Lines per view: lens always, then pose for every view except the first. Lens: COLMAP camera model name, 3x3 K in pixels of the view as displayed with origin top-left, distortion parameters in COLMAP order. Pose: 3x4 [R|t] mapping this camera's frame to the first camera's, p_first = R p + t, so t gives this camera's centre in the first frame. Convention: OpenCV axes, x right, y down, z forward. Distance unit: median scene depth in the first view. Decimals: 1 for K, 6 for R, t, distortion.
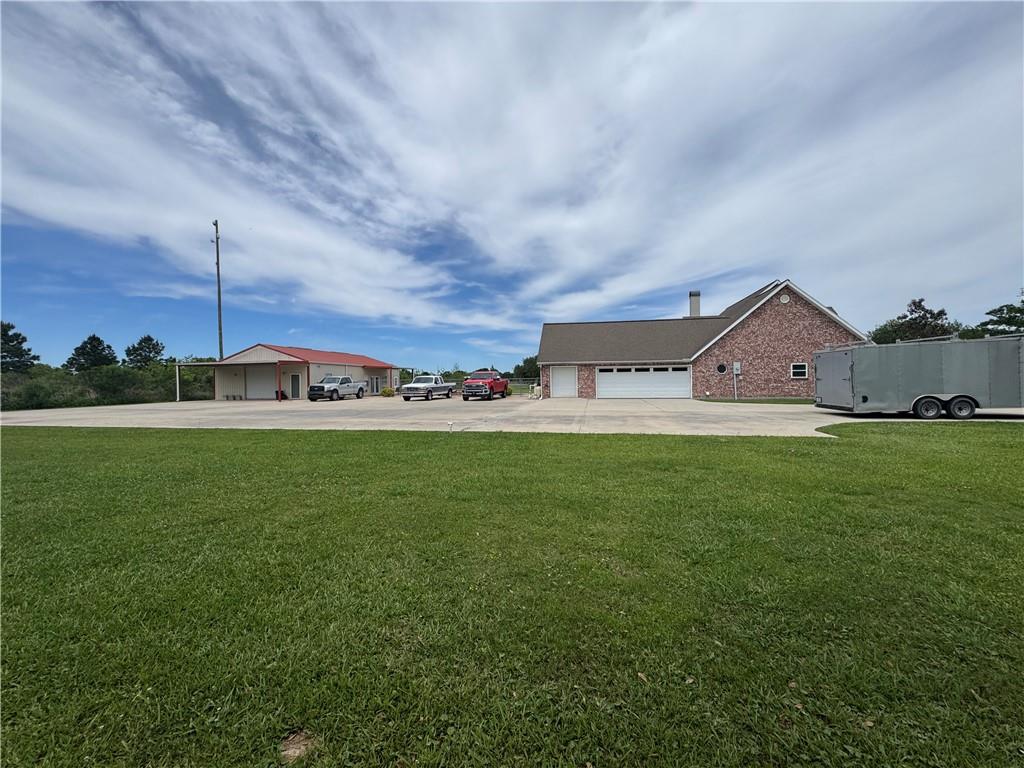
lens RADIAL K [[409.6, 0, 512.0], [0, 409.6, 384.0], [0, 0, 1]] dist [-0.000793, -0.000311]
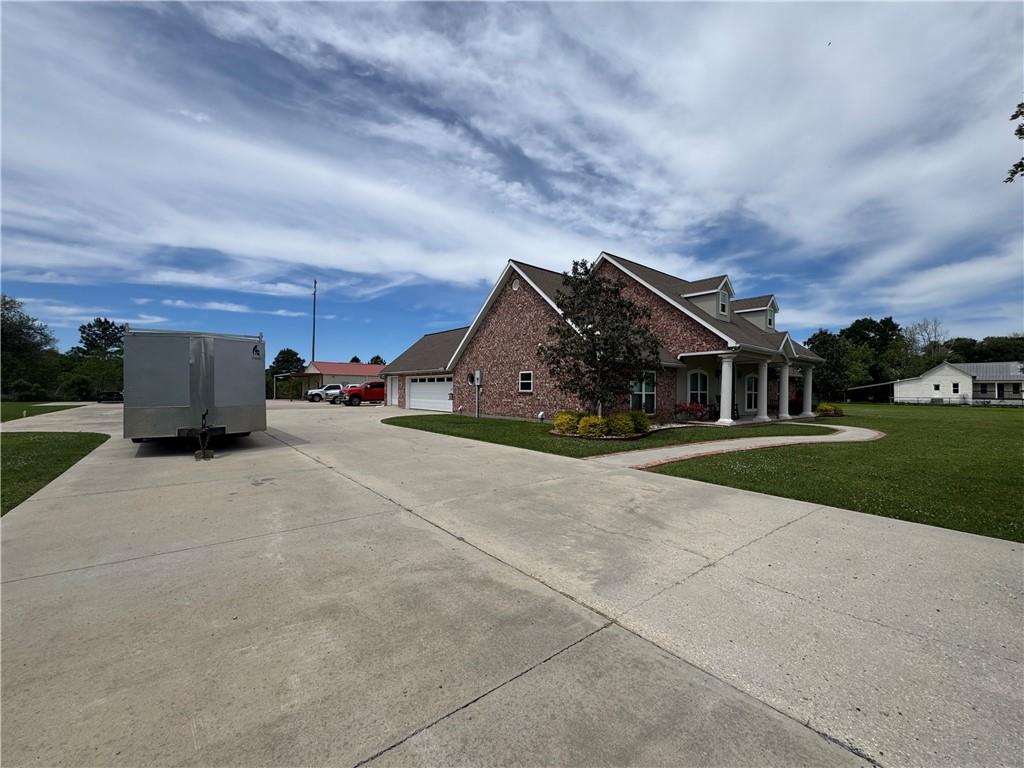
lens RADIAL K [[410.4, 0, 512.0], [0, 410.4, 384.0], [0, 0, 1]] dist [0.001109, 0.000508]
pose [[0.776851, 0.008336, -0.629629, 0.045496], [-0.020059, 0.999733, -0.011513, -0.000789], [0.629364, 0.021574, 0.776811, 0.016839]]
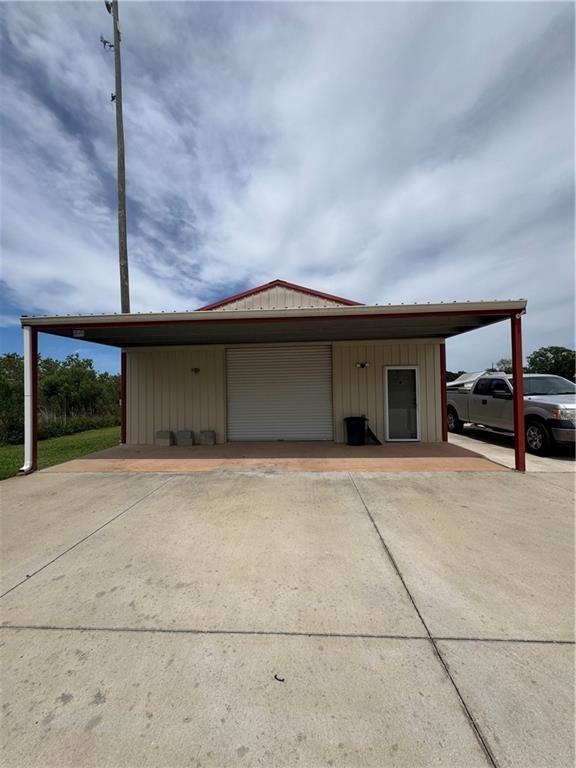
lens RADIAL K [[307.2, 0, 288.0], [0, 307.2, 384.0], [0, 0, 1]] dist [-0.000793, -0.000311]
pose [[0.985750, -0.002860, 0.168192, -0.232322], [0.008976, 0.999325, -0.035616, 0.006343], [-0.167977, 0.036618, 0.985111, -0.099777]]
